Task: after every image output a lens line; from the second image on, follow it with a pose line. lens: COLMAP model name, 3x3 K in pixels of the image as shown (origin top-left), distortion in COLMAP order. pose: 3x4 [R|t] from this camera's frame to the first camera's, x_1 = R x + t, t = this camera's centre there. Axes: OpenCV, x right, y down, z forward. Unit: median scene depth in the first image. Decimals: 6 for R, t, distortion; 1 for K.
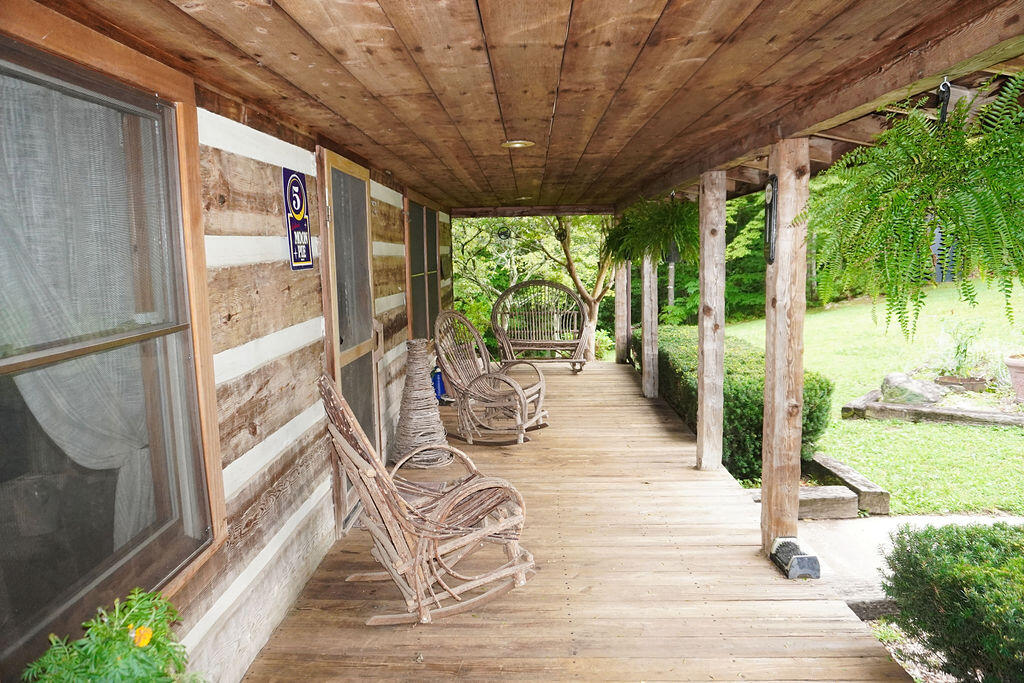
lens RADIAL K [[686.3, 0, 512.0], [0, 686.3, 342.0], [0, 0, 1]] dist [-0.052319, 0.032944]
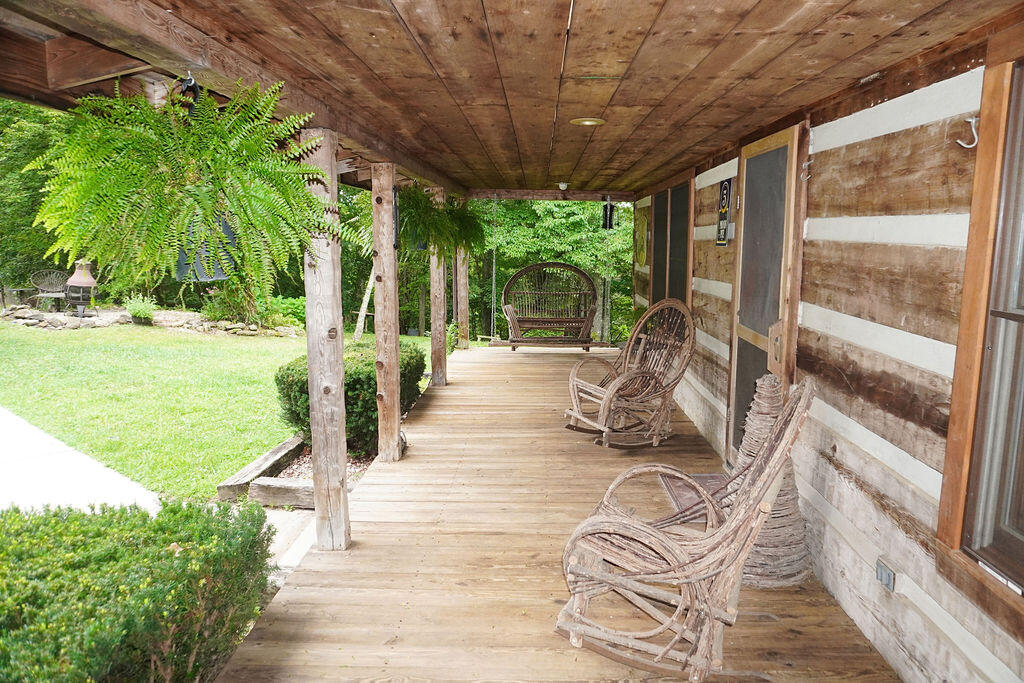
lens RADIAL K [[686.3, 0, 511.8], [0, 686.3, 341.1], [0, 0, 1]] dist [-0.052319, 0.032944]
pose [[-0.999759, 0.018203, 0.012268, 0.131665], [0.020990, 0.956280, 0.291700, -0.338214], [-0.006422, 0.291887, -0.956431, 2.392482]]
